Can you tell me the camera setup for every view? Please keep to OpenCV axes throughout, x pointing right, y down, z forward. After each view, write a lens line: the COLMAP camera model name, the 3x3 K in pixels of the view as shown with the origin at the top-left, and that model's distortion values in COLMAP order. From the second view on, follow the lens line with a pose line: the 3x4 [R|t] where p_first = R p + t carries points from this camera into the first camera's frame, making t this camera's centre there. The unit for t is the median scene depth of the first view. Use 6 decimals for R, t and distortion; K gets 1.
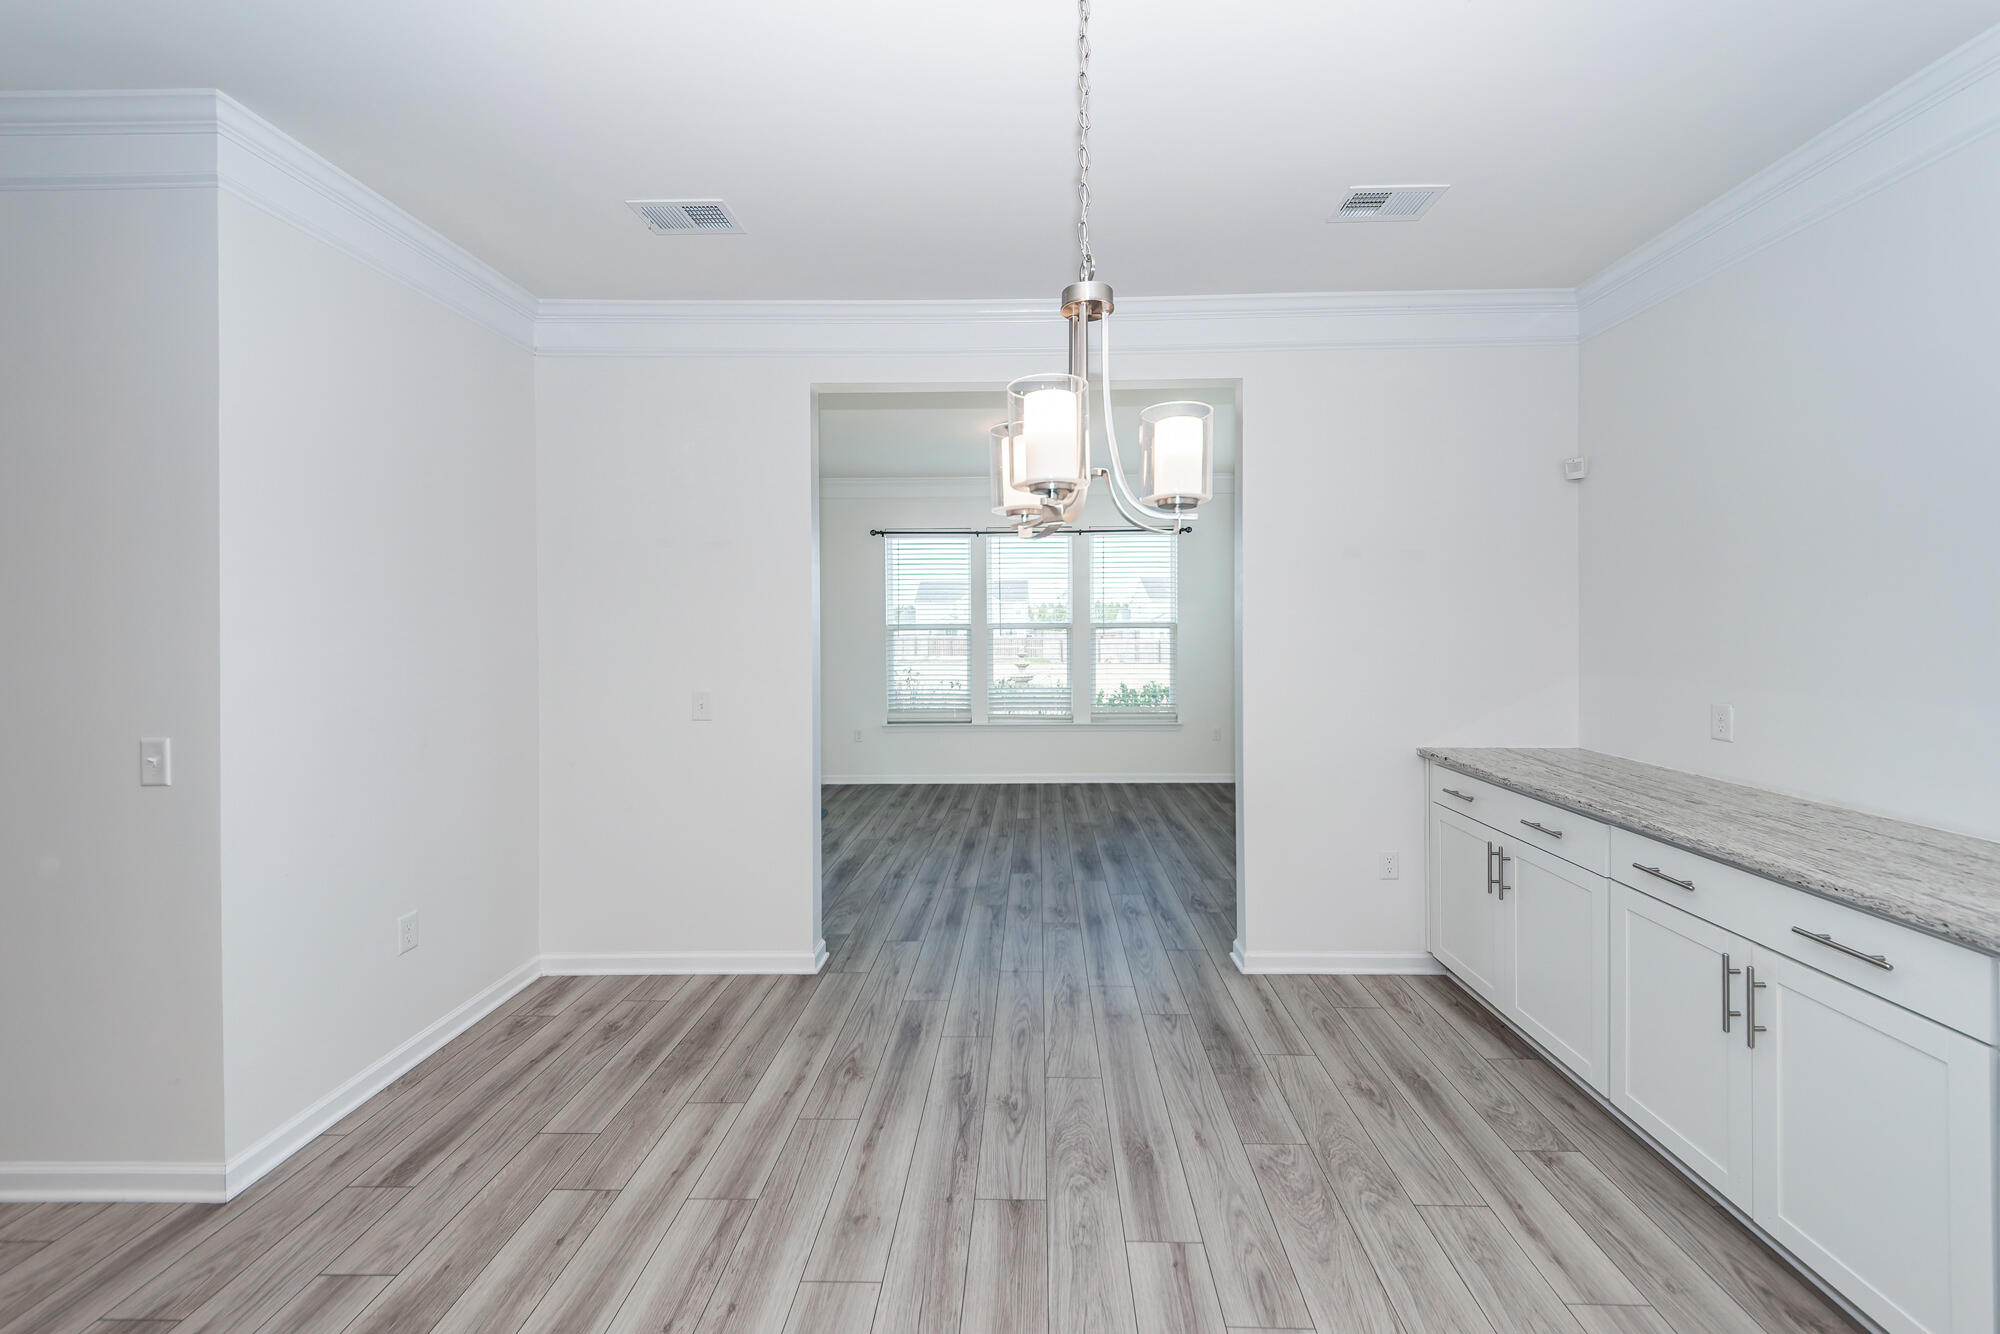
lens RADIAL K [[733.1, 0, 1032.9], [0, 733.1, 638.4], [0, 0, 1]] dist [0.000570, -0.001809]
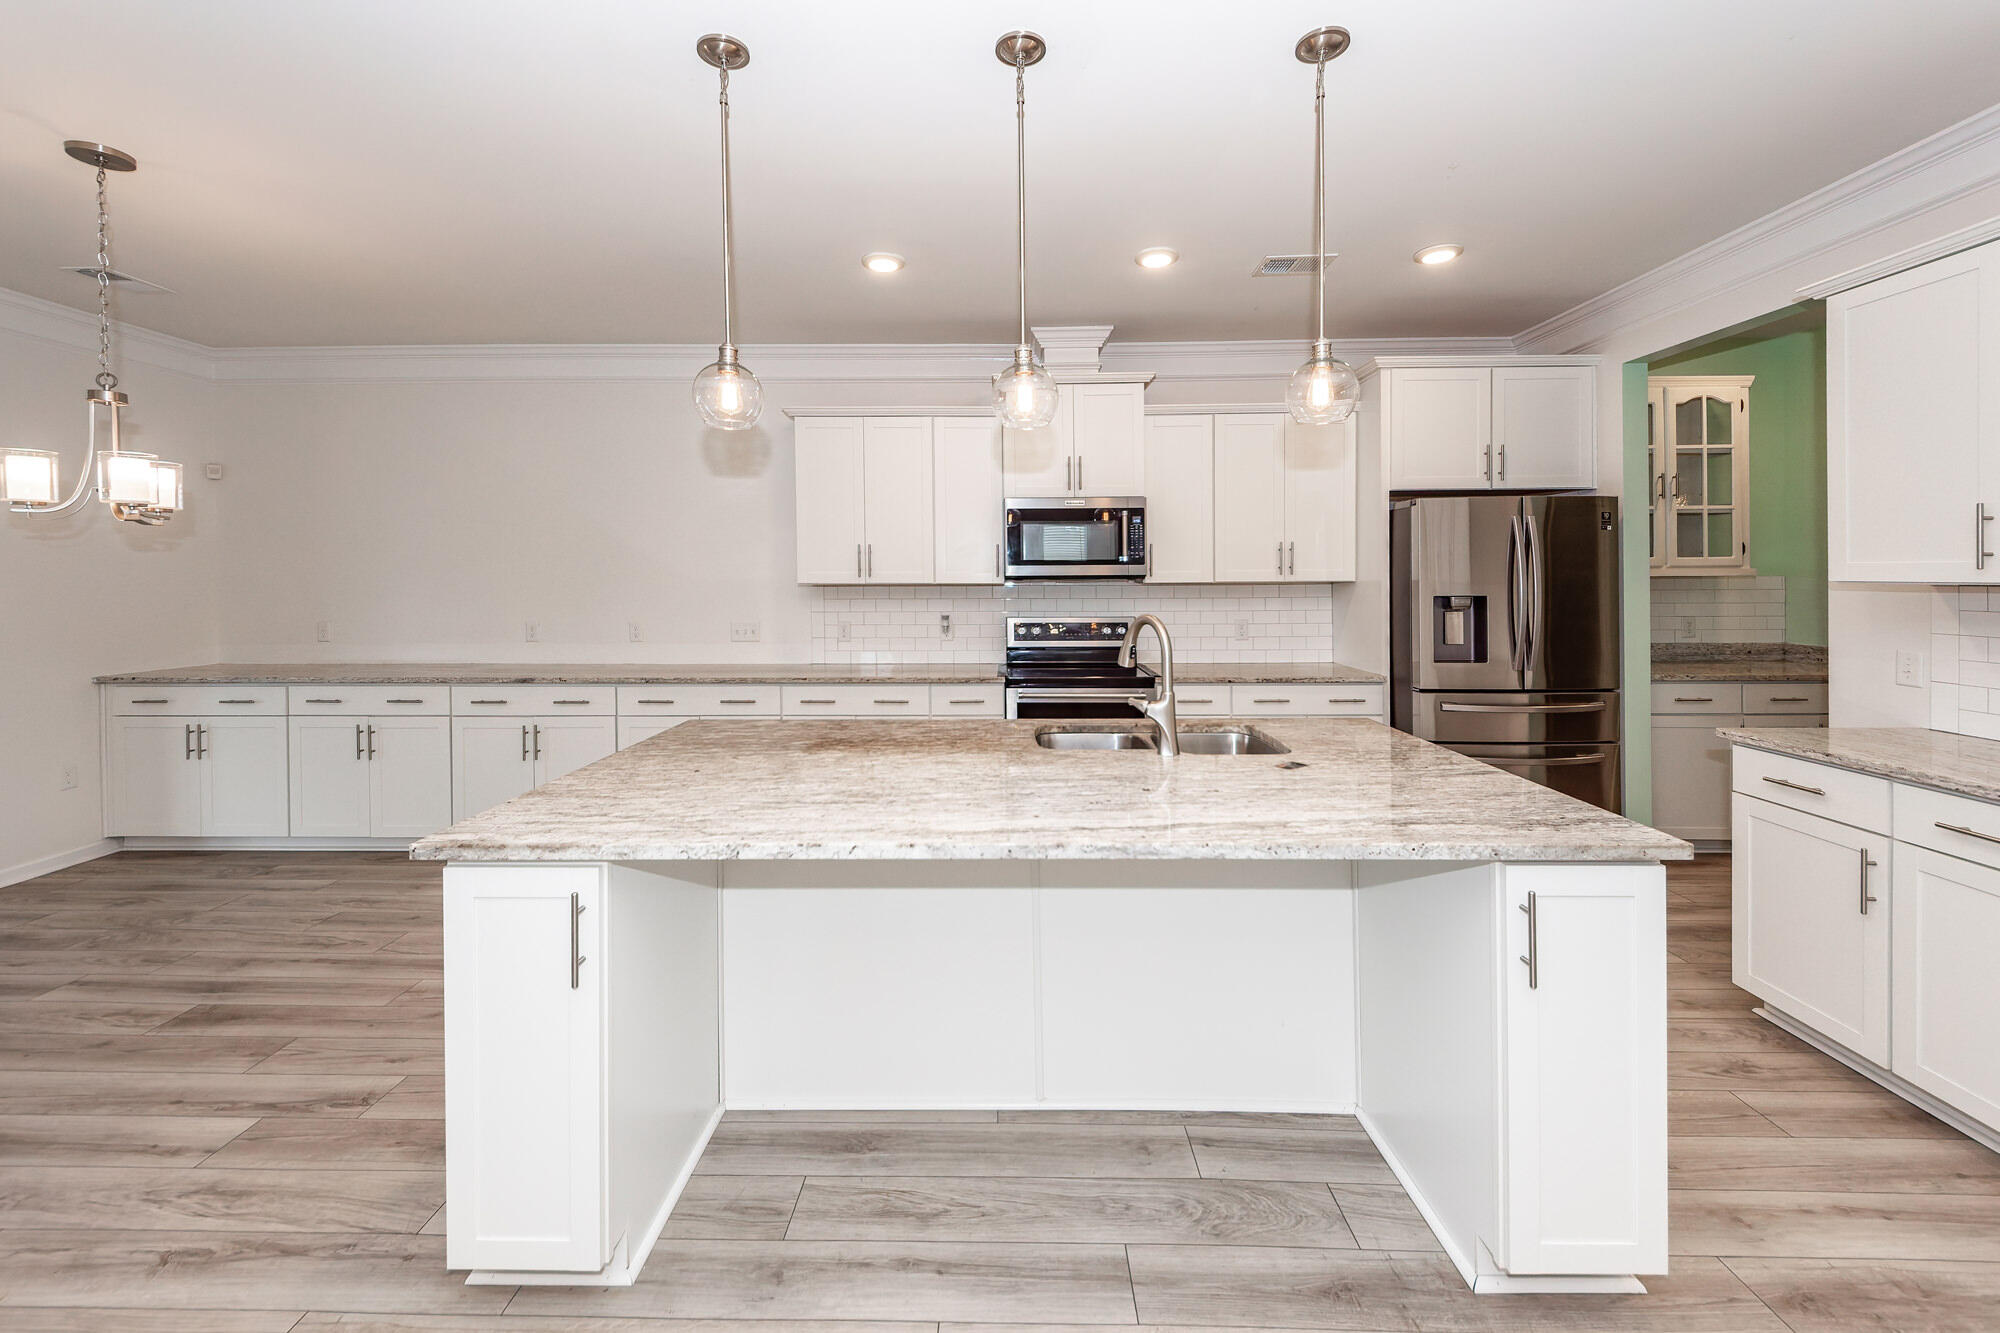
lens RADIAL K [[785.1, 0, 982.9], [0, 785.1, 583.8], [0, 0, 1]] dist [0.004222, -0.001417]
pose [[0.009803, -0.001323, 0.999951, -0.819819], [0.020565, 0.999788, 0.001121, 0.020206], [-0.999740, 0.020553, 0.009828, -0.536472]]
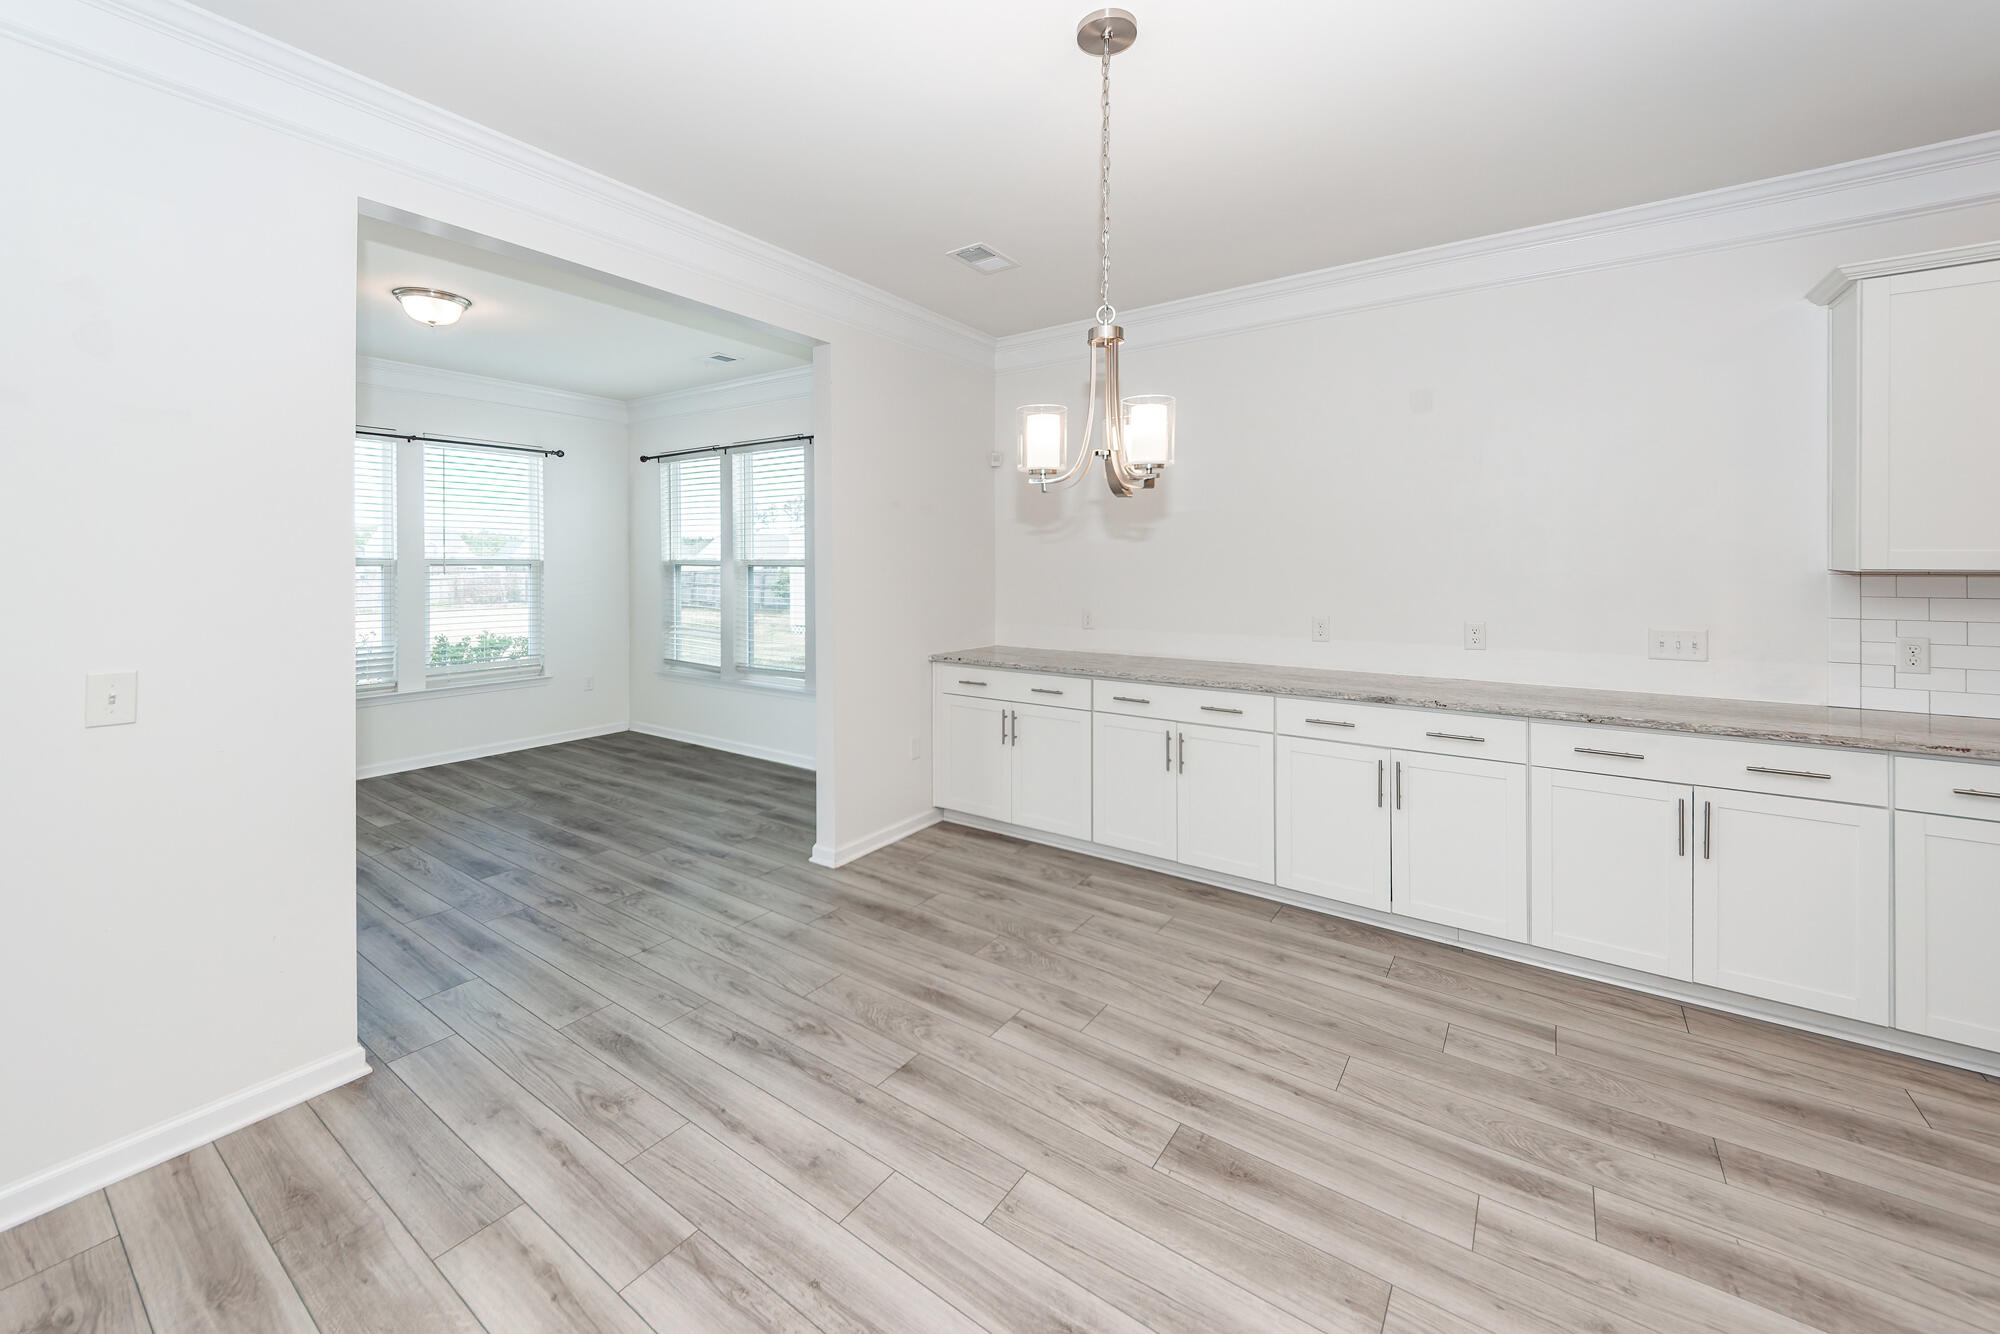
lens RADIAL K [[768.6, 0, 977.8], [0, 768.6, 570.7], [0, 0, 1]] dist [-0.002273, -0.002699]
pose [[0.574315, -0.006895, 0.818605, -0.574318], [0.014263, 0.999897, -0.001585, 0.000909], [-0.818510, 0.012586, 0.574354, 0.131785]]
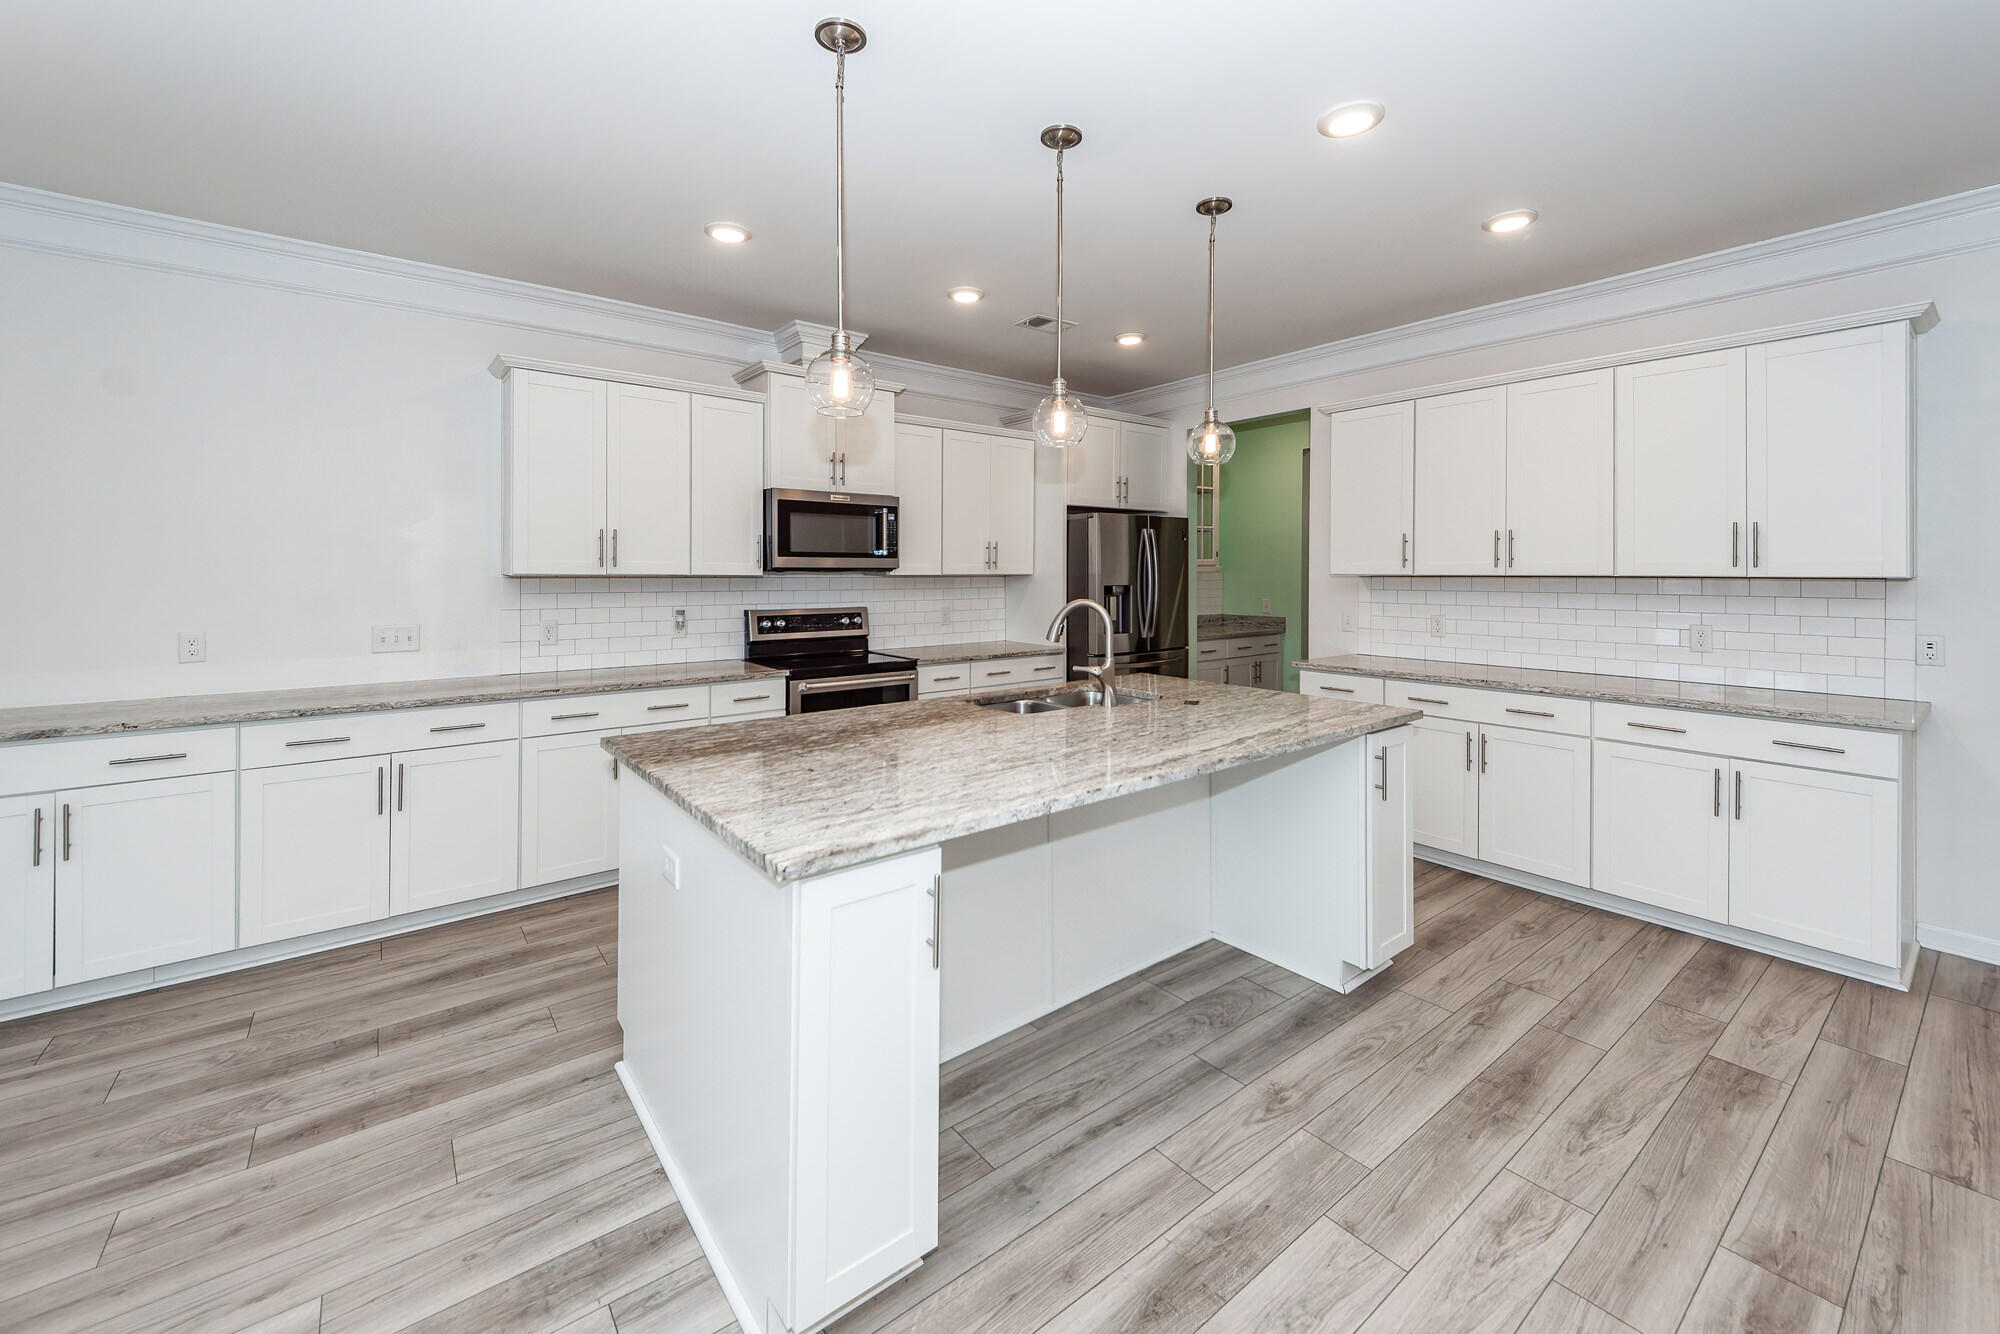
lens RADIAL K [[802.5, 0, 987.0], [0, 802.5, 568.6], [0, 0, 1]] dist [0.003664, -0.001850]
pose [[-0.623592, 0.007896, 0.781710, -0.752704], [0.015697, 0.999874, 0.002422, 0.012378], [-0.781592, 0.013781, -0.623637, 0.021291]]
